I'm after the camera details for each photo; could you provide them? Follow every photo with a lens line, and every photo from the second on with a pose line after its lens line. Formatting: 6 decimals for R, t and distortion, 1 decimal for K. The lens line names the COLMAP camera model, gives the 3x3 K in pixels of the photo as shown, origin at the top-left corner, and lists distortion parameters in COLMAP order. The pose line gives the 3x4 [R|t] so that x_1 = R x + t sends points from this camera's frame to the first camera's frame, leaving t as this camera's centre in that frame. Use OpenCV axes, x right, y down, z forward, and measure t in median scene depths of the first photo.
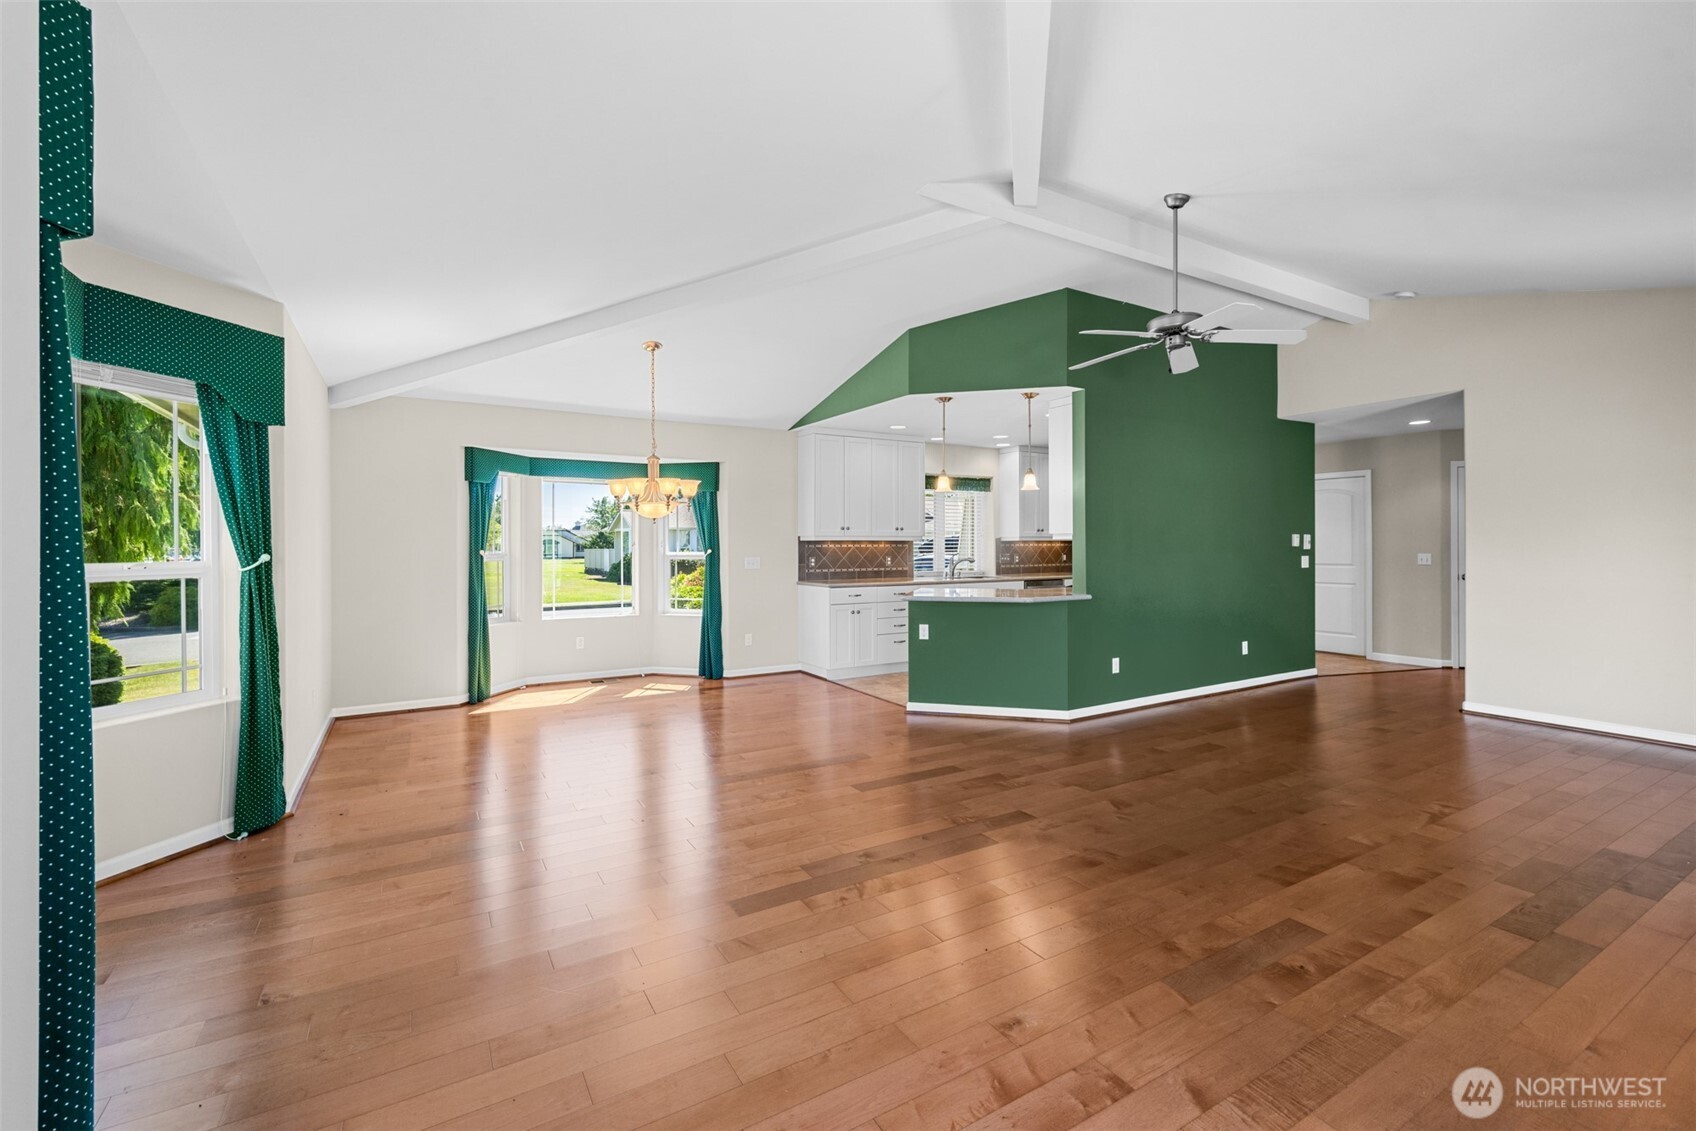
lens RADIAL K [[717.5, 0, 843.1], [0, 717.5, 562.0], [0, 0, 1]] dist [-0.001326, 0.001040]
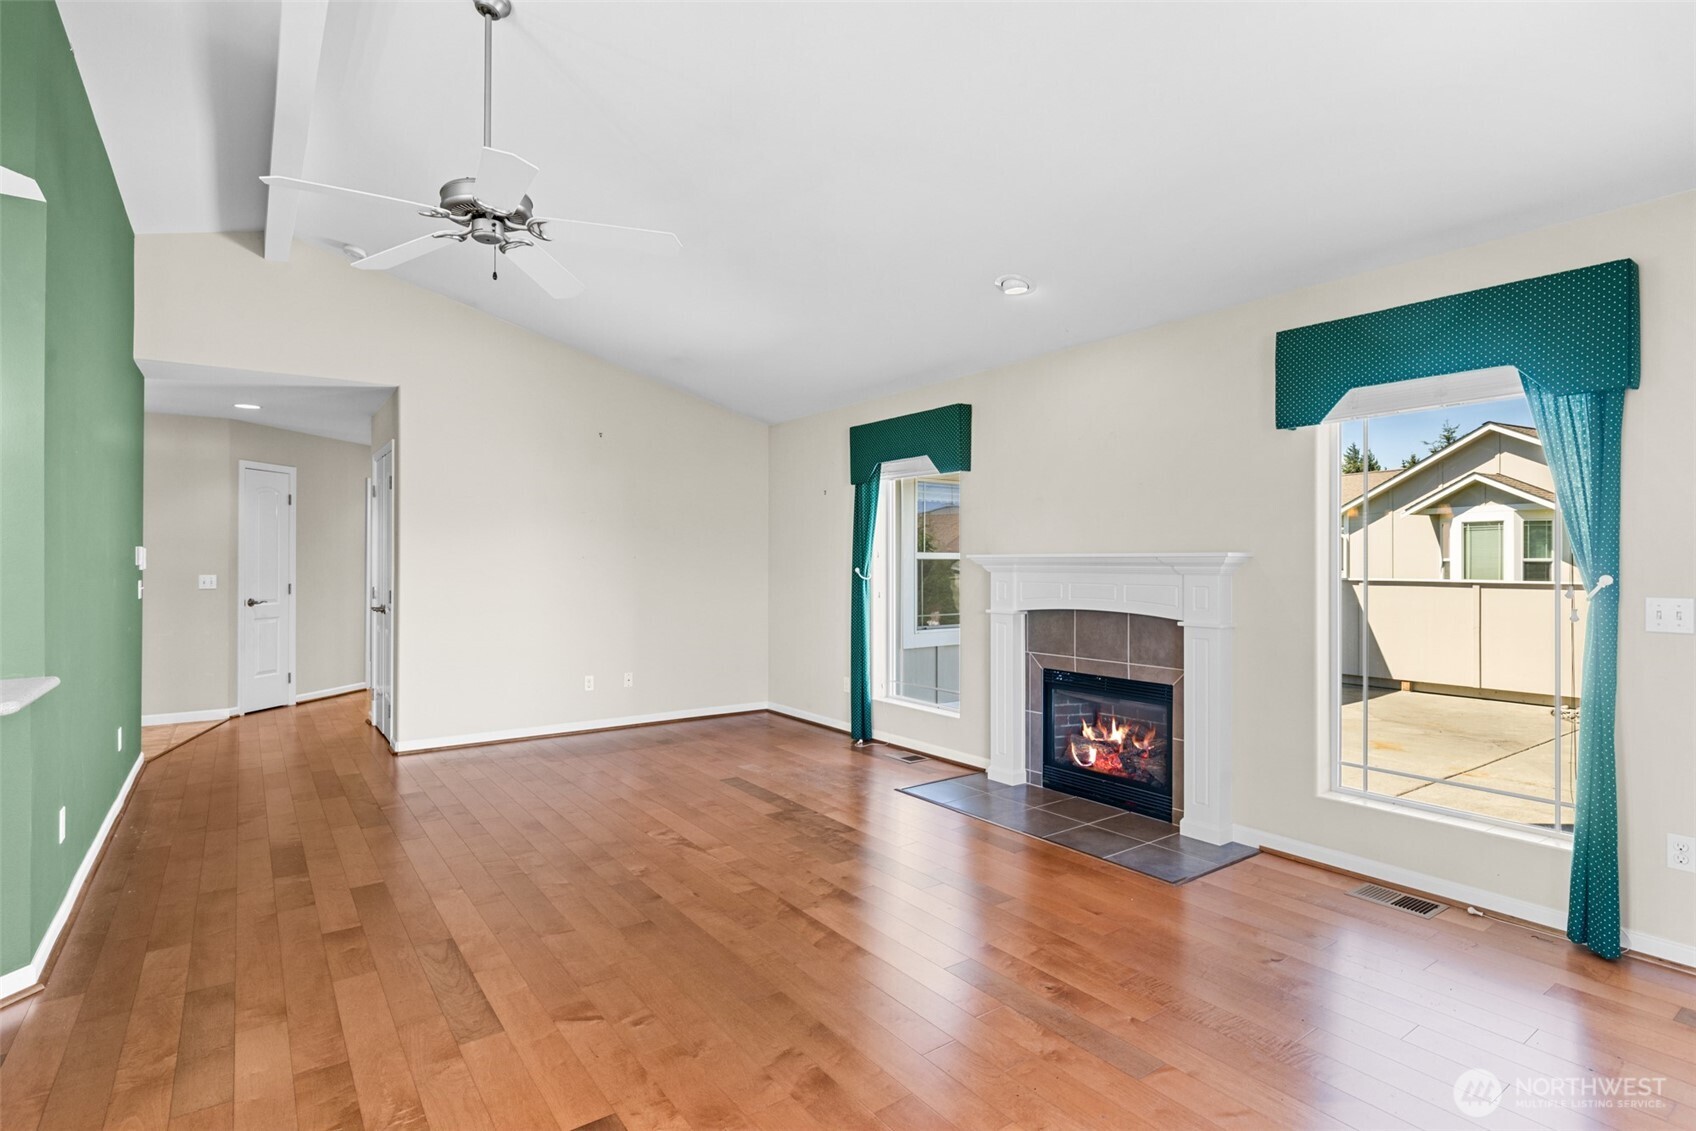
lens RADIAL K [[834.7, 0, 848.0], [0, 834.7, 565.5], [0, 0, 1]] dist [-0.003856, -0.000451]
pose [[-0.082653, -0.001077, 0.996578, -0.311986], [0.023056, 0.999730, 0.002992, -0.019097], [-0.996312, 0.023224, -0.082606, 0.870395]]
